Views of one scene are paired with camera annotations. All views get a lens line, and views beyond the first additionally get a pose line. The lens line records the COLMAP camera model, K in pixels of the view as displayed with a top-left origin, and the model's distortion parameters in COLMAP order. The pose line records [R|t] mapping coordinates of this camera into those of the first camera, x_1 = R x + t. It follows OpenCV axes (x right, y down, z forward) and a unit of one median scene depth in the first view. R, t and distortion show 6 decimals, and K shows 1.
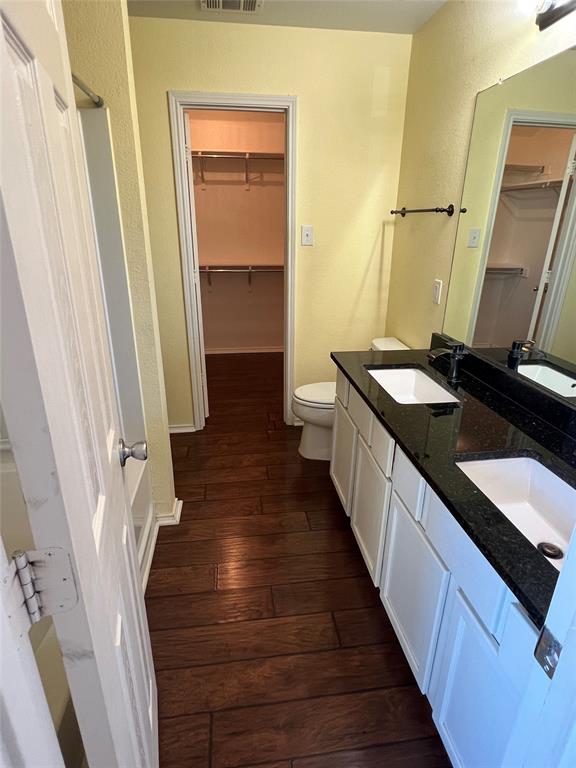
lens RADIAL K [[437.8, 0, 293.6], [0, 437.8, 386.5], [0, 0, 1]] dist [-0.002610, -0.003338]
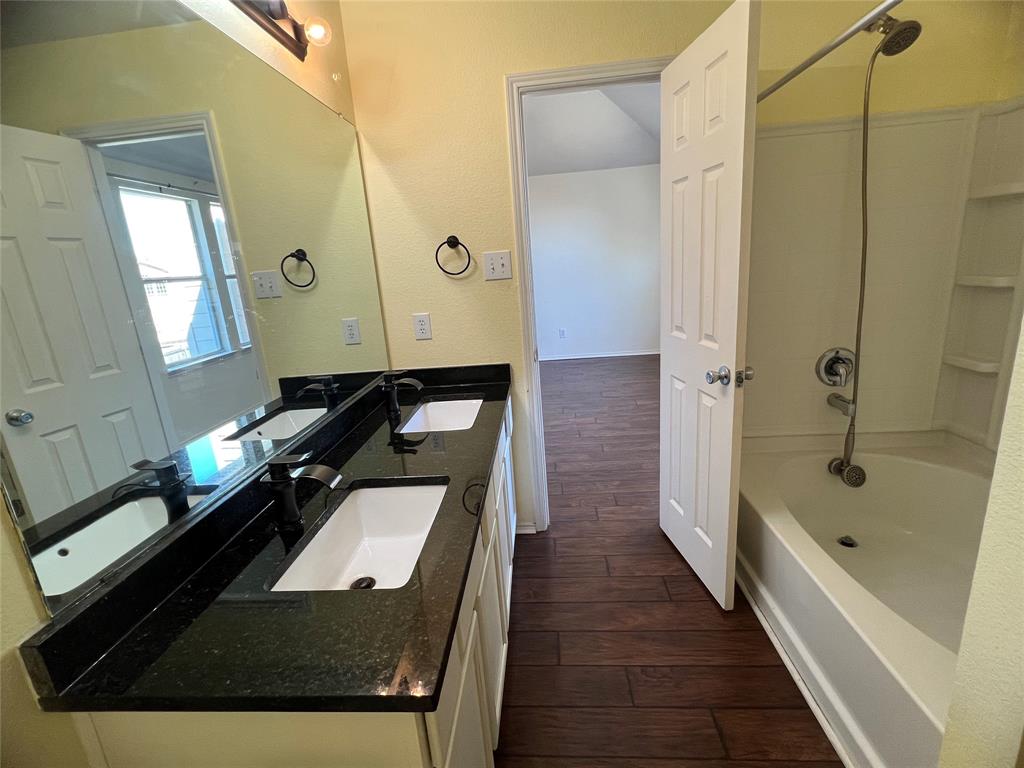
lens RADIAL K [[478.7, 0, 510.2], [0, 478.7, 383.5], [0, 0, 1]] dist [-0.000845, -0.000082]
pose [[-0.976148, 0.004079, 0.217068, -0.022631], [0.130415, 0.810351, 0.571247, -0.415246], [-0.173571, 0.585931, -0.791554, 1.197054]]
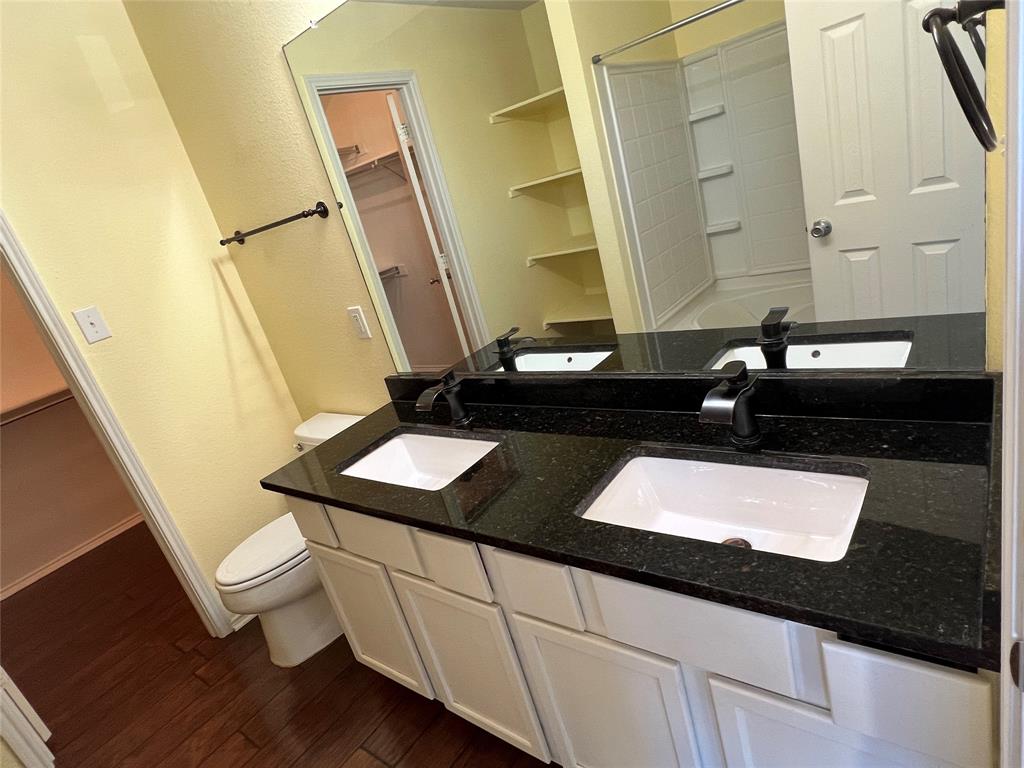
lens RADIAL K [[583.7, 0, 506.5], [0, 583.7, 385.4], [0, 0, 1]] dist [-0.002610, -0.003338]
pose [[0.685711, -0.424879, 0.590997, -0.091744], [0.495488, 0.867255, 0.048591, -0.063465], [-0.533190, 0.259512, 0.805209, 0.174345]]
